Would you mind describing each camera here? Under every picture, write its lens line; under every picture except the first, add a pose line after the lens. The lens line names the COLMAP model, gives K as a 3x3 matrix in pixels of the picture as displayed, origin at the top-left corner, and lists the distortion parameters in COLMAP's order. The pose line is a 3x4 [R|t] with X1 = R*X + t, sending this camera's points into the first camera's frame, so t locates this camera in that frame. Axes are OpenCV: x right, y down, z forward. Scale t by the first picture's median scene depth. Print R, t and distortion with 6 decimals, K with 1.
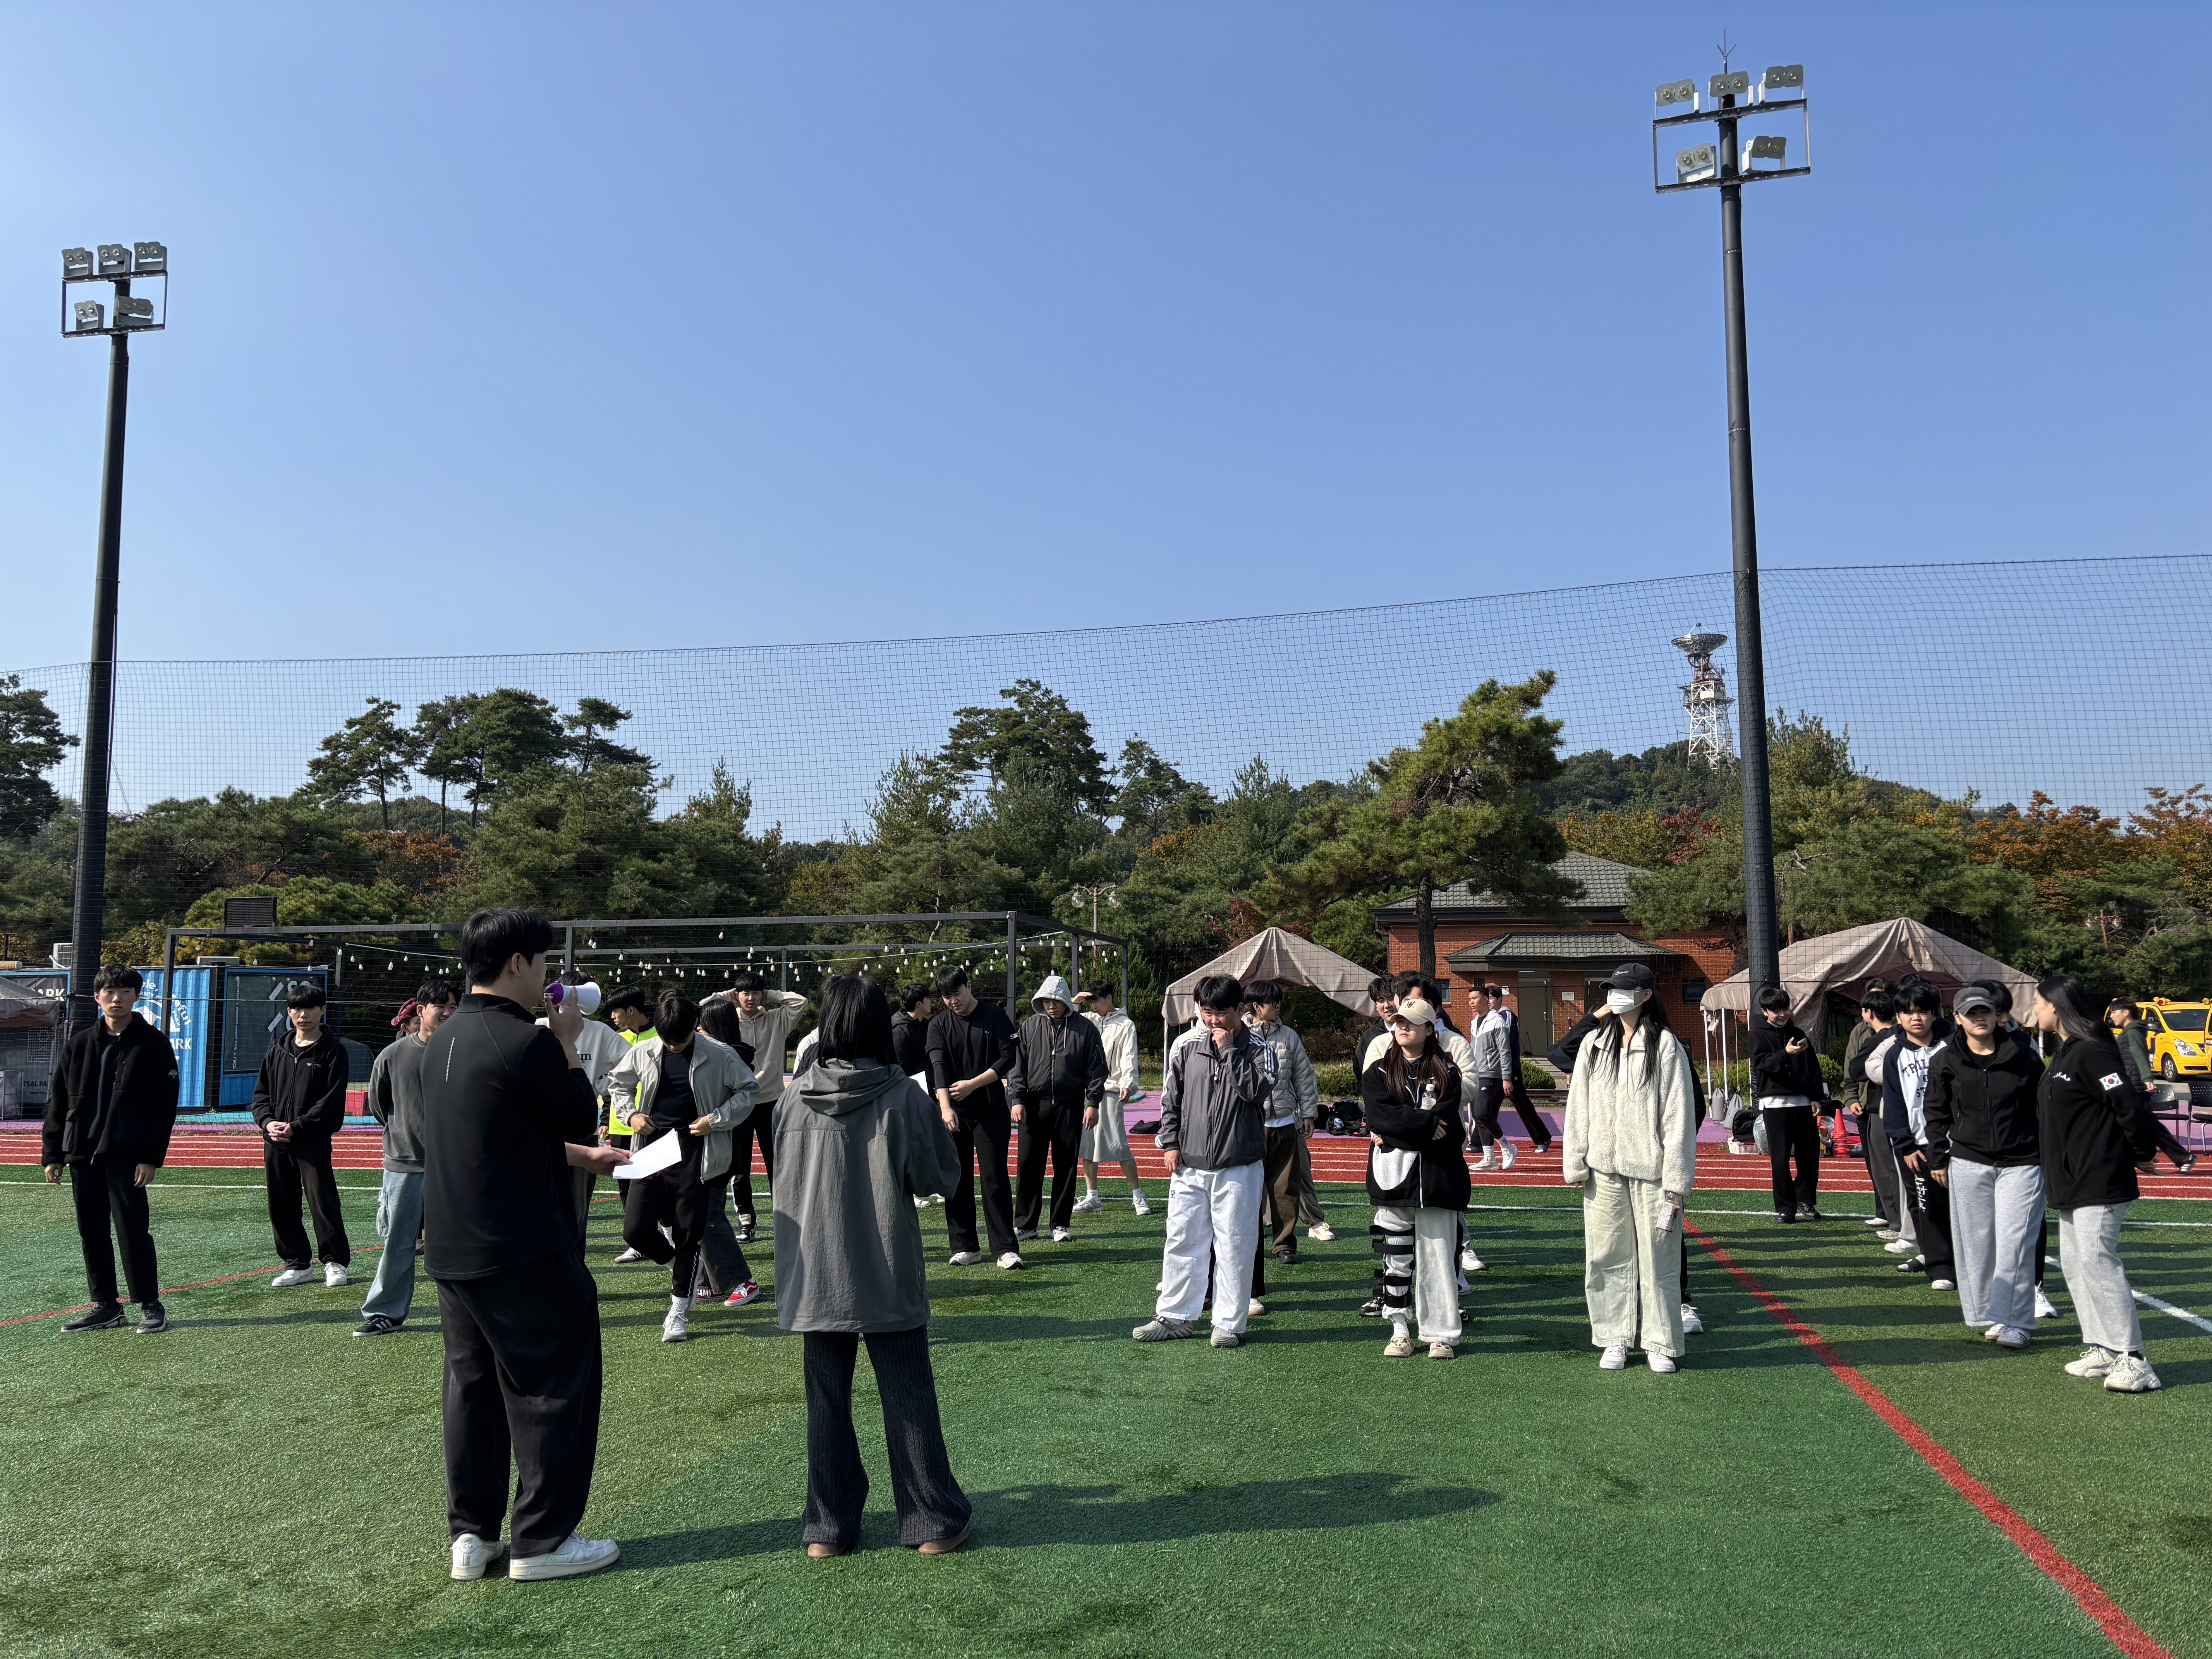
lens RADIAL K [[1690.6, 0, 1121.8], [0, 1690.6, 835.6], [0, 0, 1]] dist [0.043040, -0.022194]
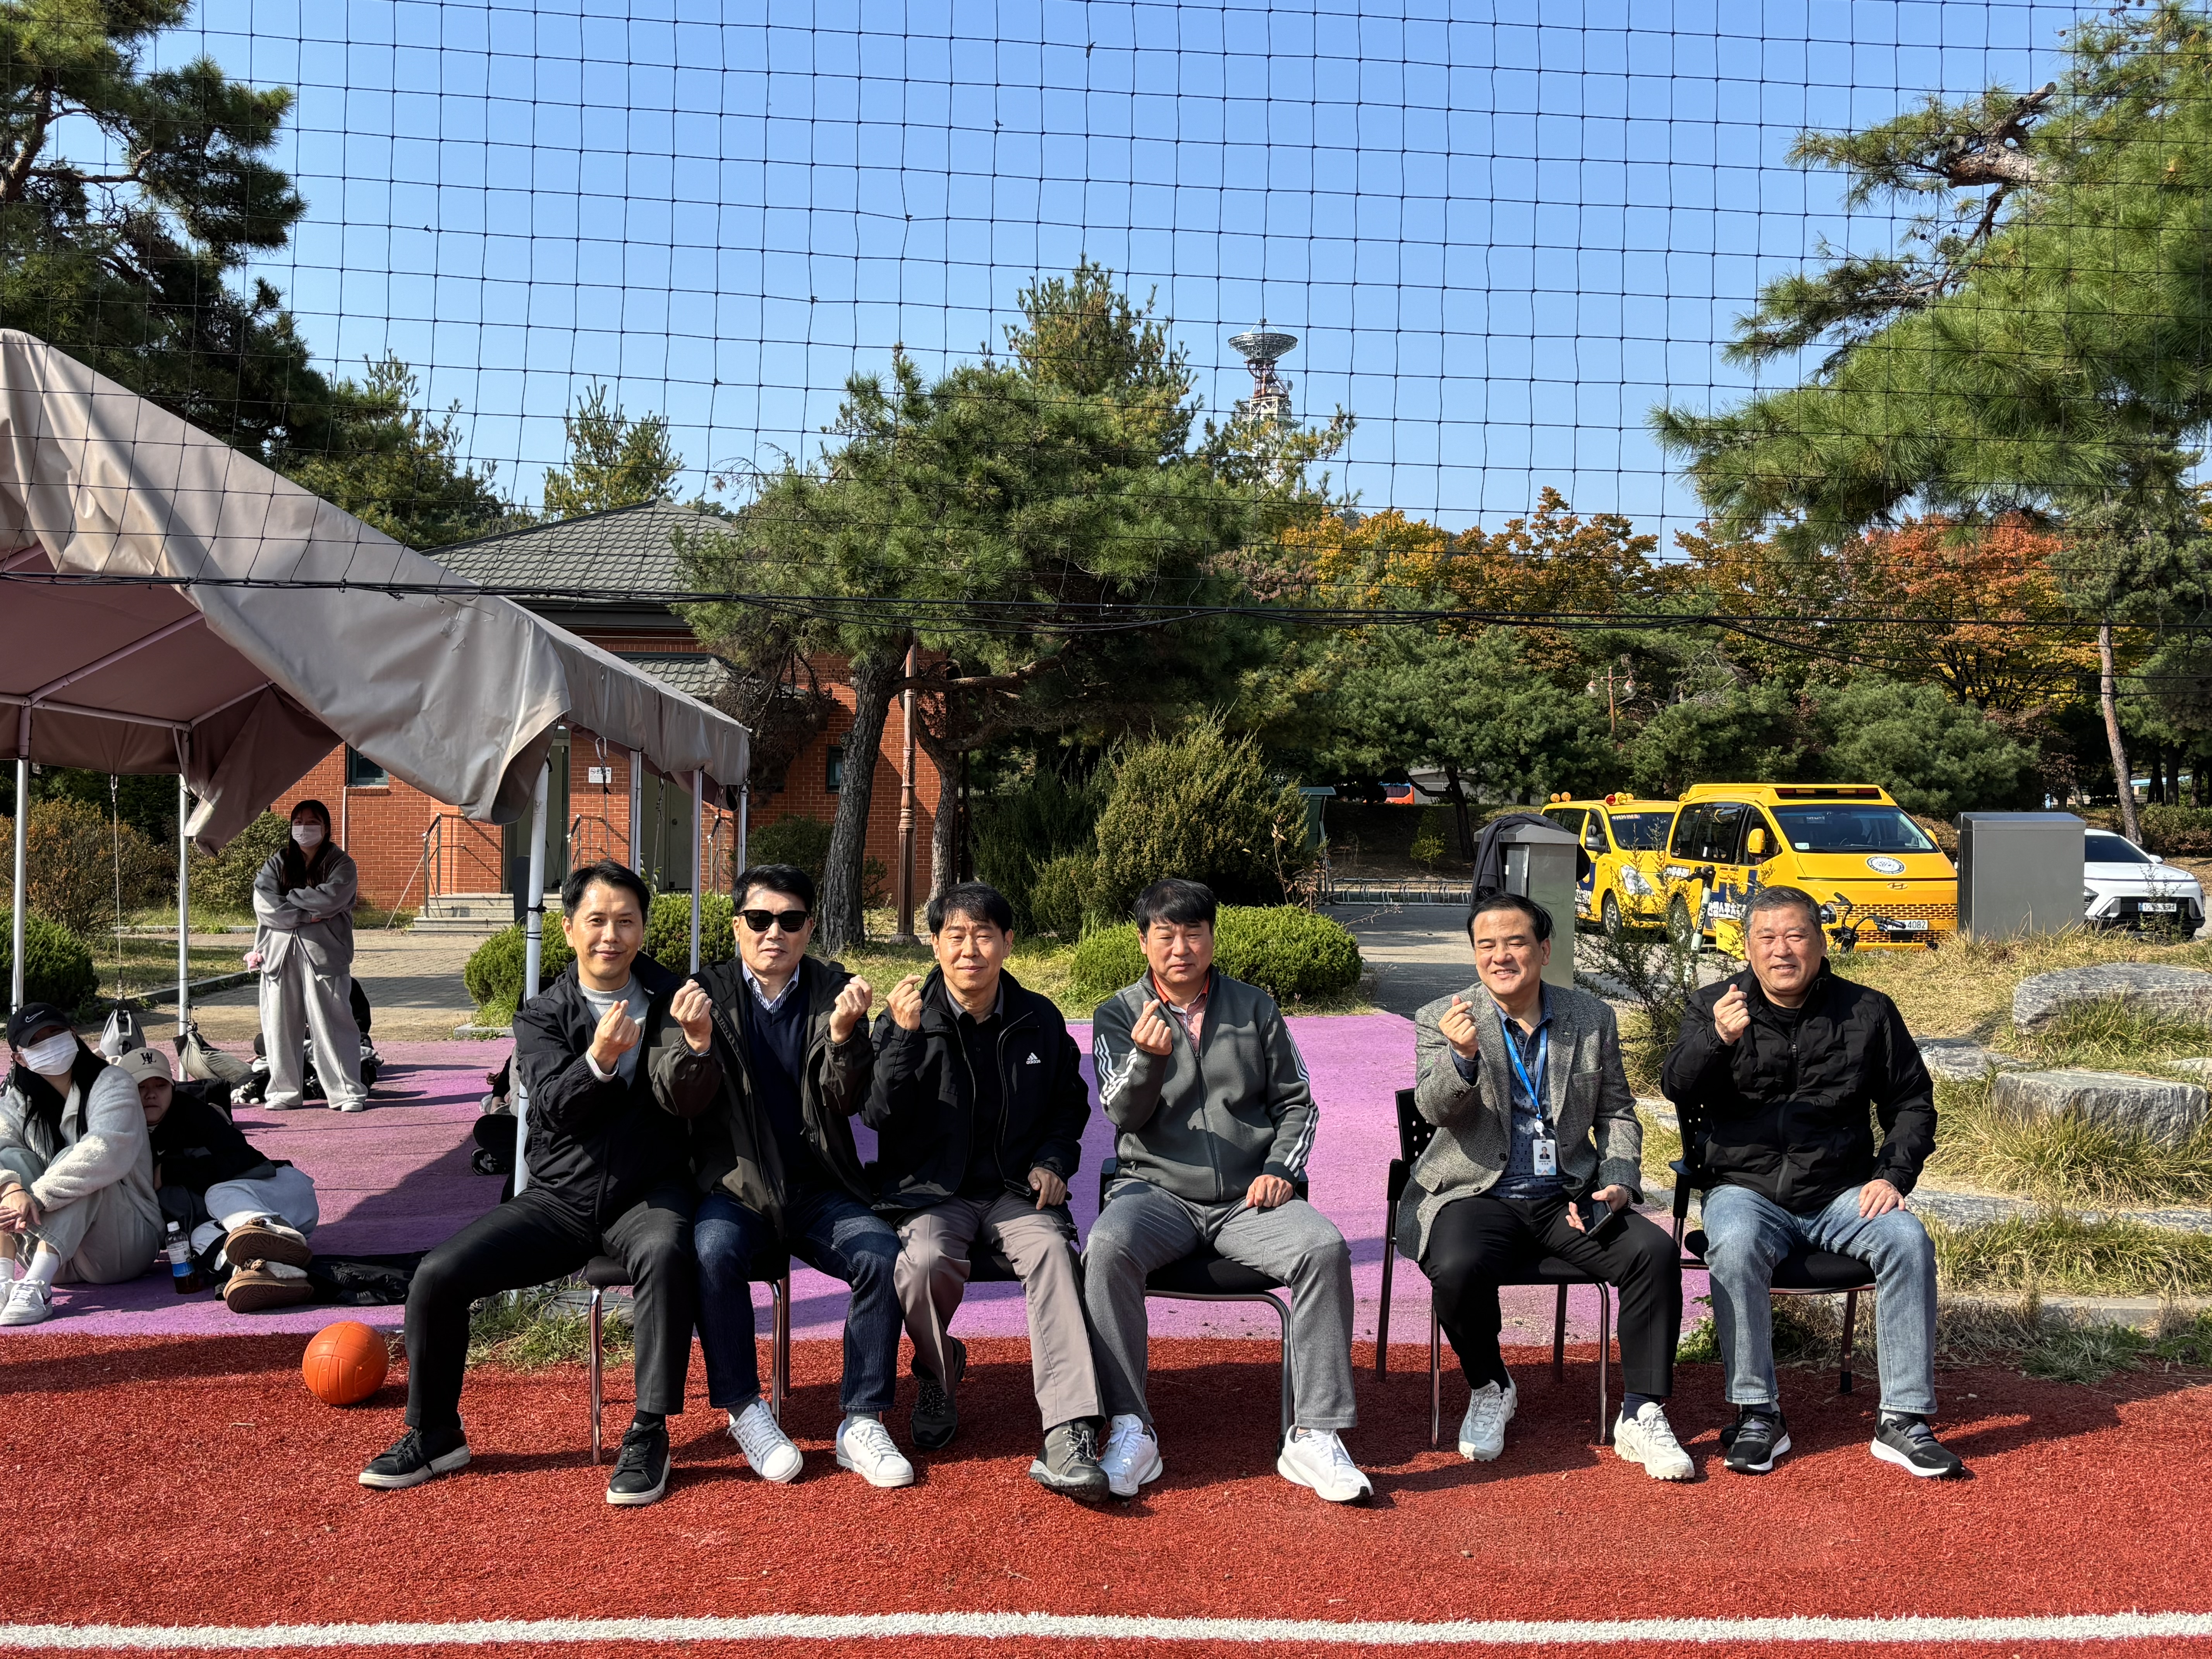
lens RADIAL K [[2207.8, 0, 1096.2], [0, 2207.8, 826.7], [0, 0, 1]] dist [0.045566, 0.000000]
pose [[0.969773, 0.012763, 0.243677, 0.182447], [-0.038490, 0.994130, 0.101114, 0.027001], [-0.240956, -0.107436, 0.964571, 0.233010]]
